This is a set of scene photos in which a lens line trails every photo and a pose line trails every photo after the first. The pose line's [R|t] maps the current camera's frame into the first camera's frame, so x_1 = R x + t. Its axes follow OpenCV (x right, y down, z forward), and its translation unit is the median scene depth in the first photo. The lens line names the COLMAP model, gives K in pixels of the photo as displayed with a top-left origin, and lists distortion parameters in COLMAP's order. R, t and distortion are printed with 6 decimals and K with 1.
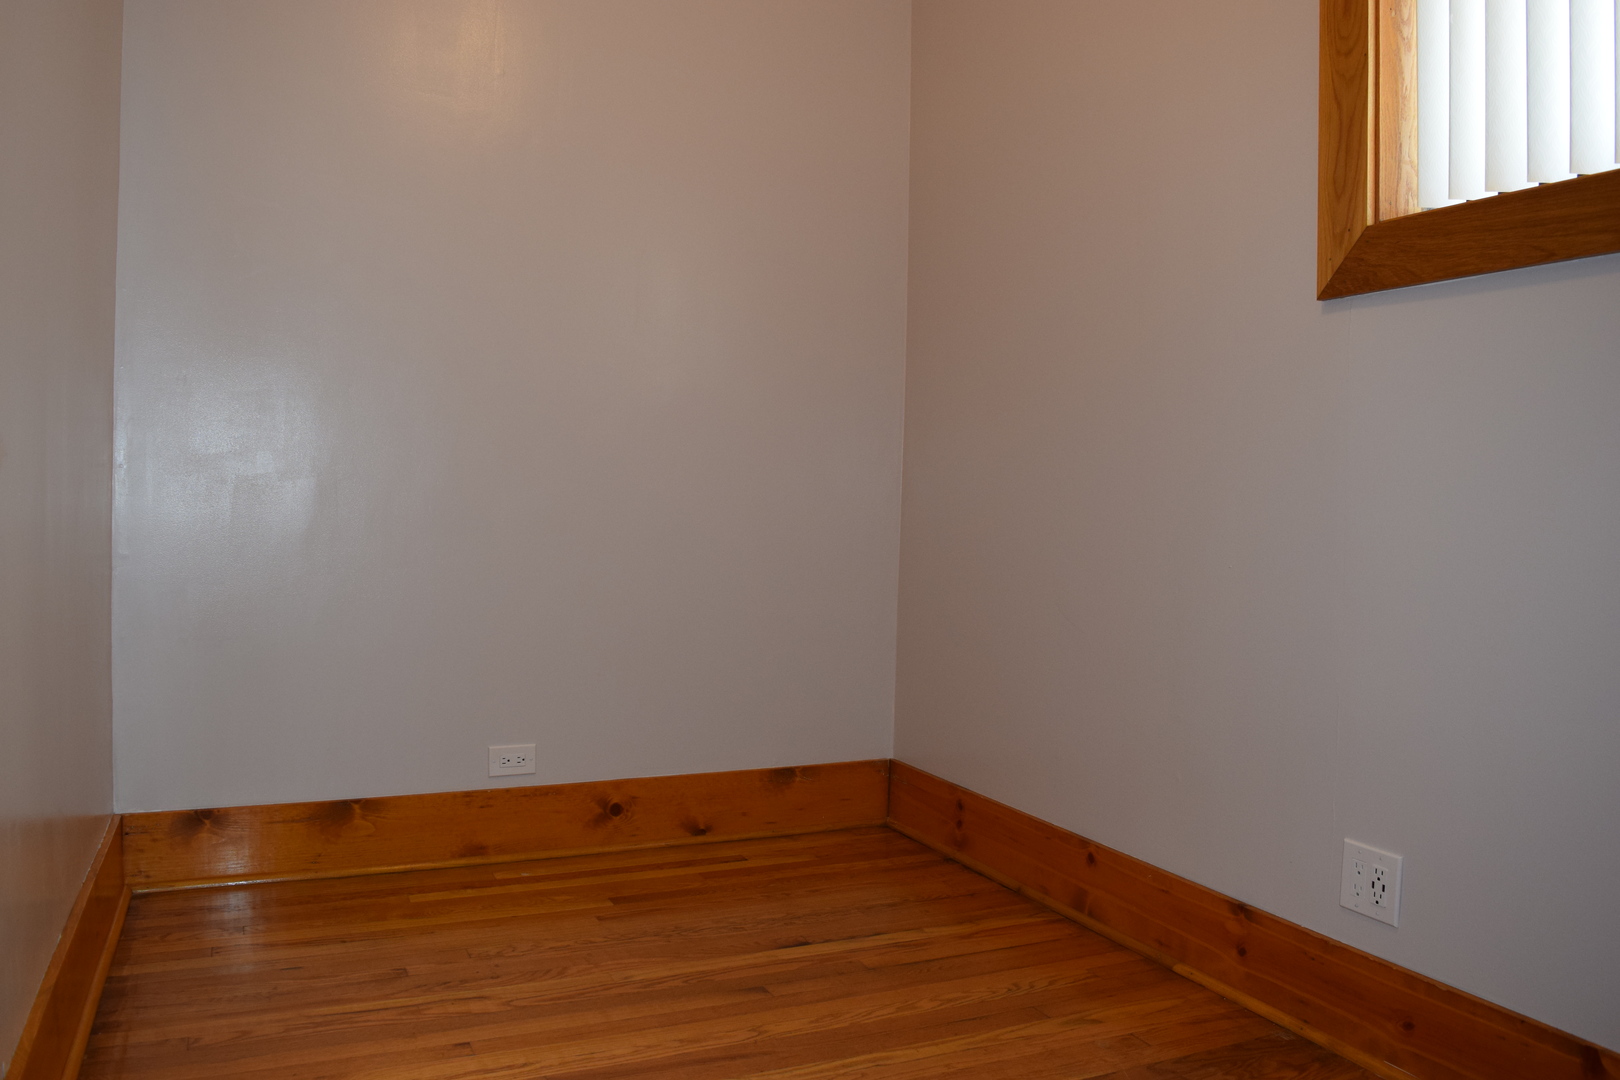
lens RADIAL K [[1284.0, 0, 812.9], [0, 1284.0, 534.4], [0, 0, 1]] dist [-0.097568, 0.028805]
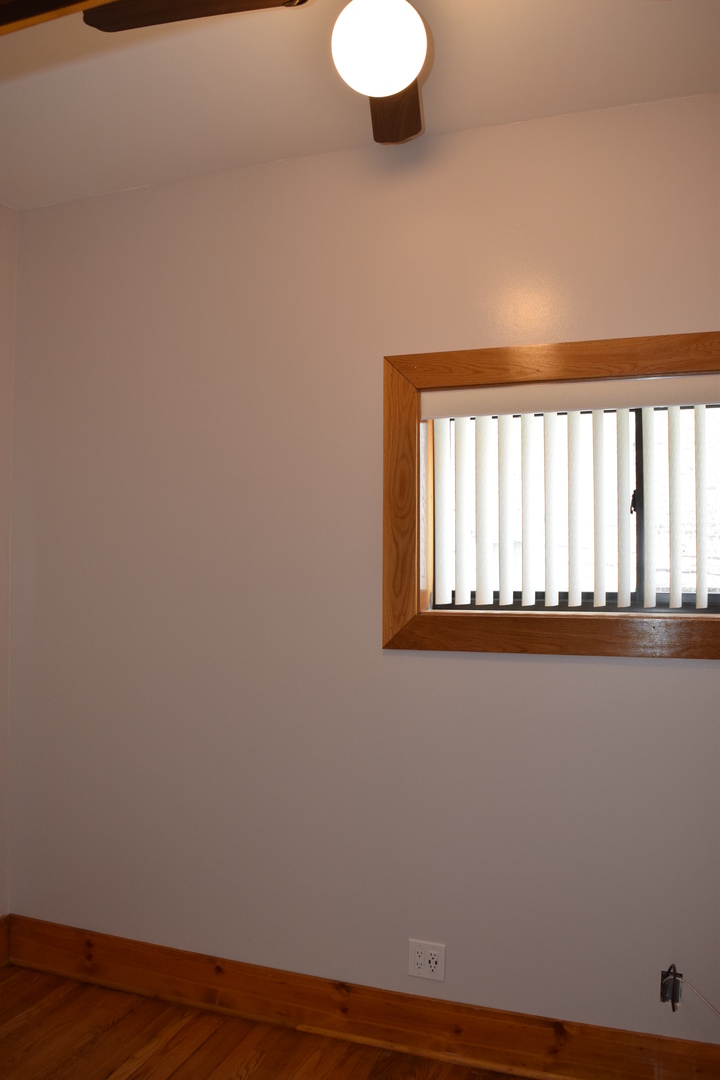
lens RADIAL K [[856.0, 0, 360.5], [0, 856.0, 542.2], [0, 0, 1]] dist [-0.097568, 0.028805]
pose [[0.704805, -0.002211, 0.709398, -0.494745], [0.031907, 0.999082, -0.028587, -0.304728], [-0.708684, 0.042783, 0.704228, 0.148399]]
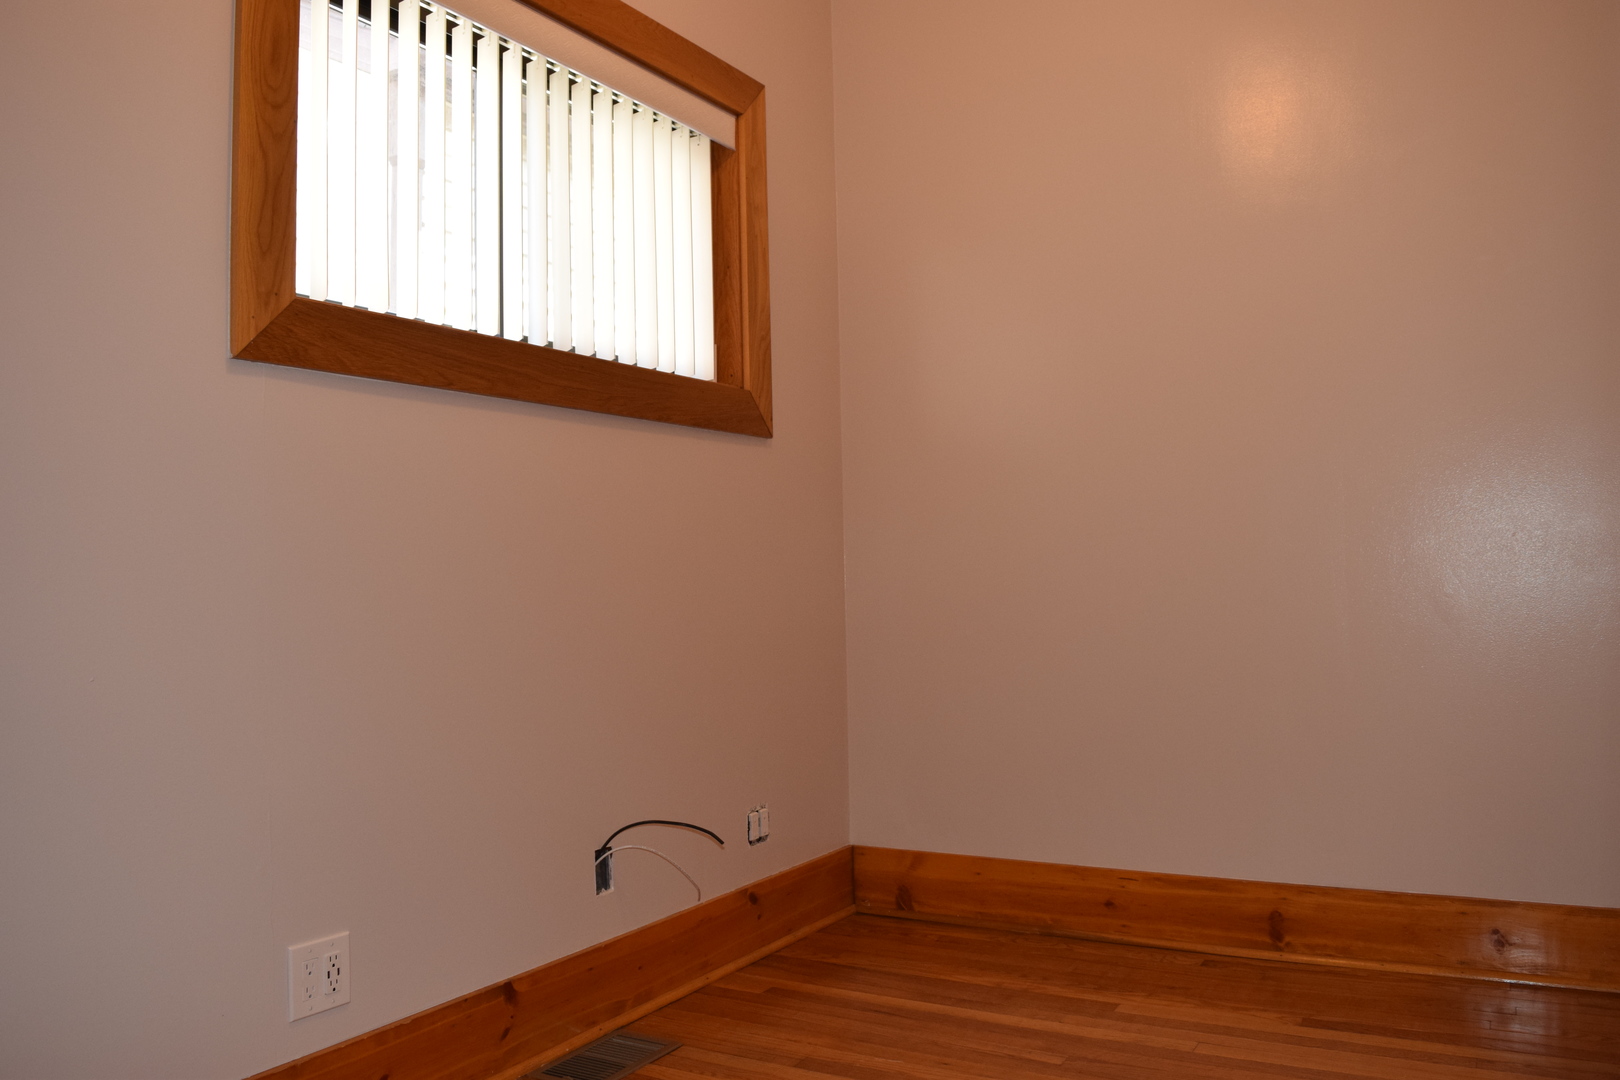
lens RADIAL K [[1284.0, 0, 809.4], [0, 1284.0, 543.3], [0, 0, 1]] dist [-0.097568, 0.028805]
pose [[-0.576884, 0.019219, 0.816600, -0.545418], [0.038406, 0.999256, 0.003614, -0.043626], [-0.815922, 0.033448, -0.577193, 1.182832]]
